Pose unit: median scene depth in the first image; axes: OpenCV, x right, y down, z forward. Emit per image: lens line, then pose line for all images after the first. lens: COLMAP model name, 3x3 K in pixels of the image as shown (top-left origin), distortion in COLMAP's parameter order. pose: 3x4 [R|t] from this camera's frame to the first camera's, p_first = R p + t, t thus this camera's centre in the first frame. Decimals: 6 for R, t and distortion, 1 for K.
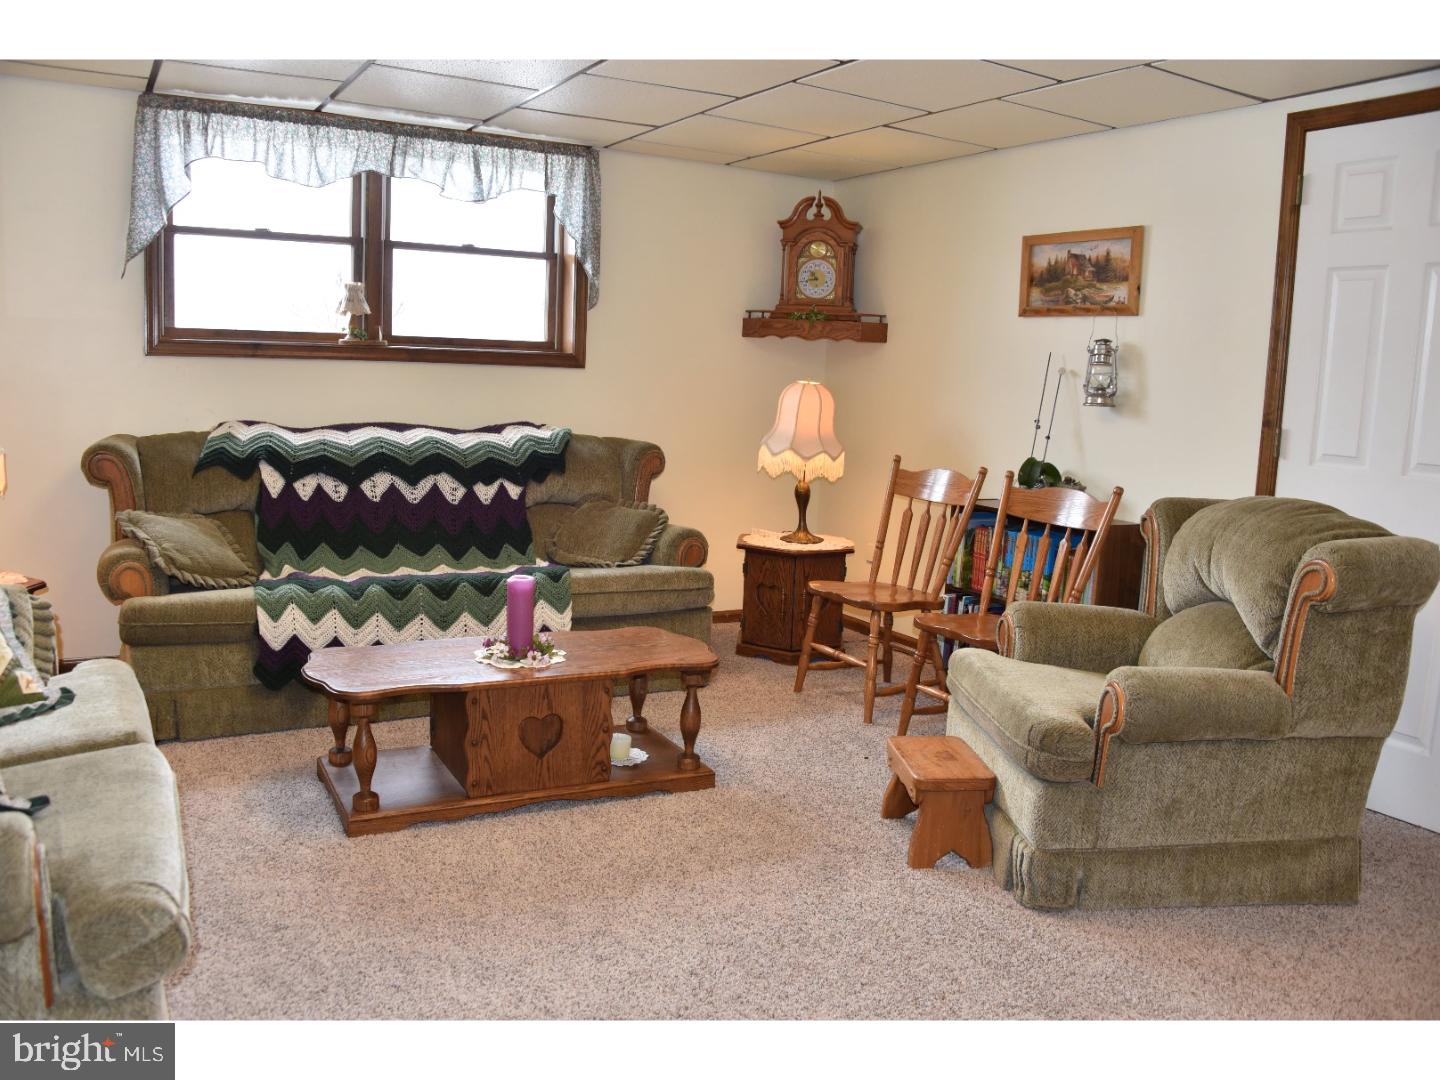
lens RADIAL K [[1162.8, 0, 719.2], [0, 1162.8, 544.2], [0, 0, 1]] dist [-0.127275, 0.054631]
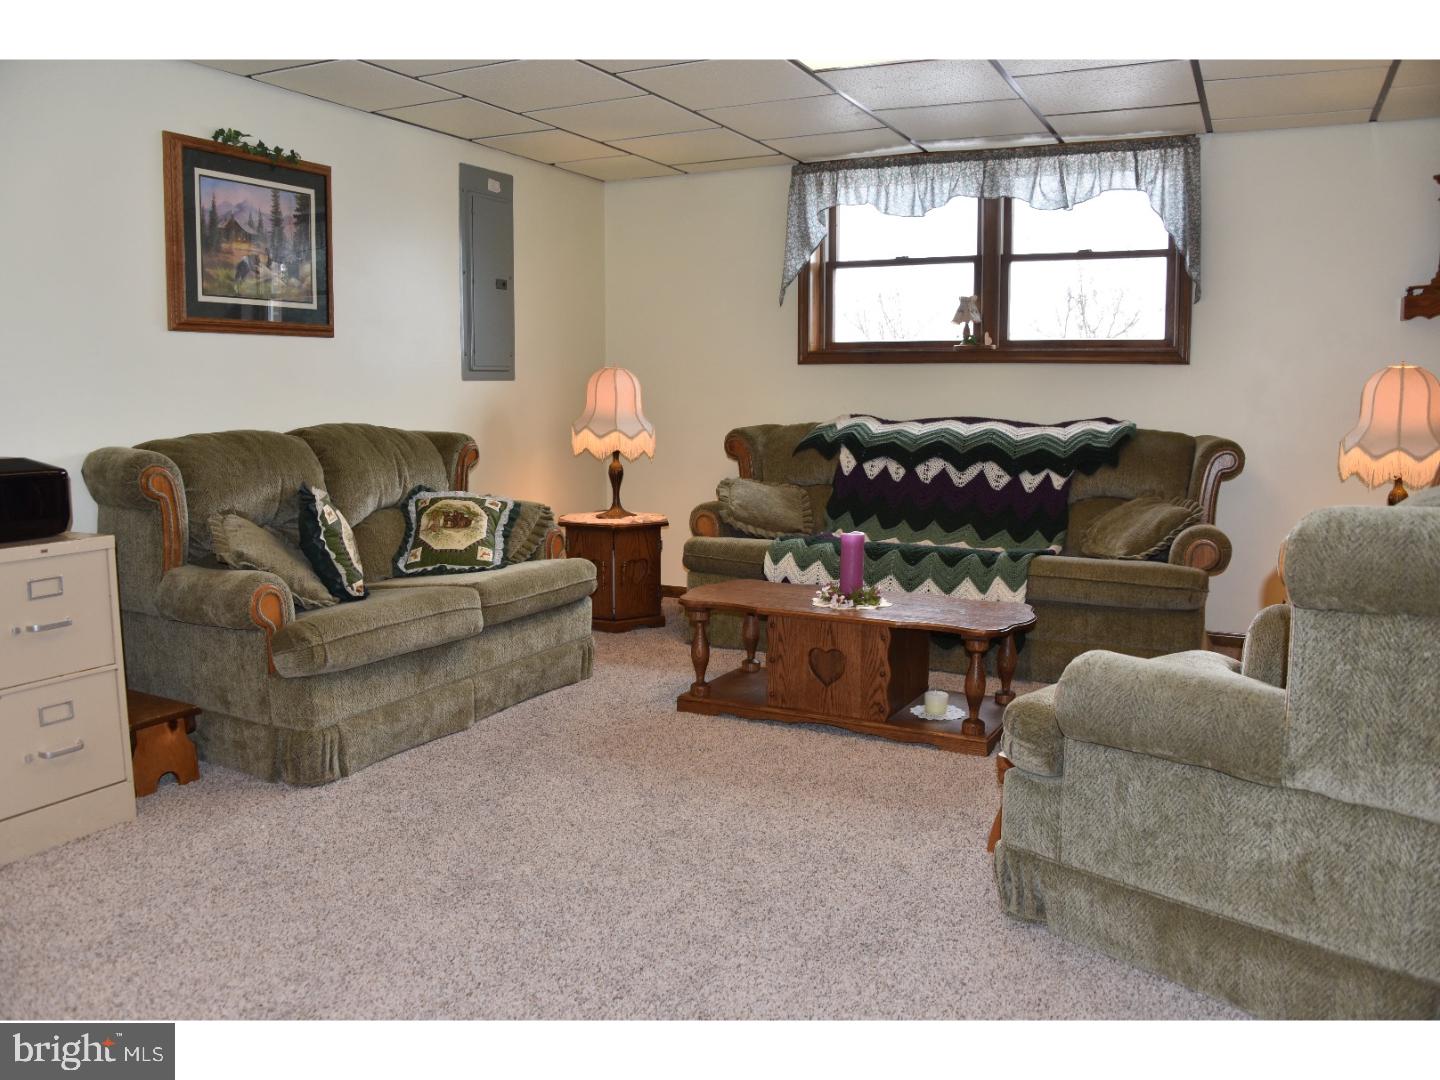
lens RADIAL K [[1162.8, 0, 669.0], [0, 1162.8, 520.5], [0, 0, 1]] dist [-0.127275, 0.054631]
pose [[0.540375, 0.054541, -0.839655, 0.517167], [-0.103428, 0.994635, -0.001955, 0.027888], [0.835043, 0.087900, 0.543117, 0.162142]]
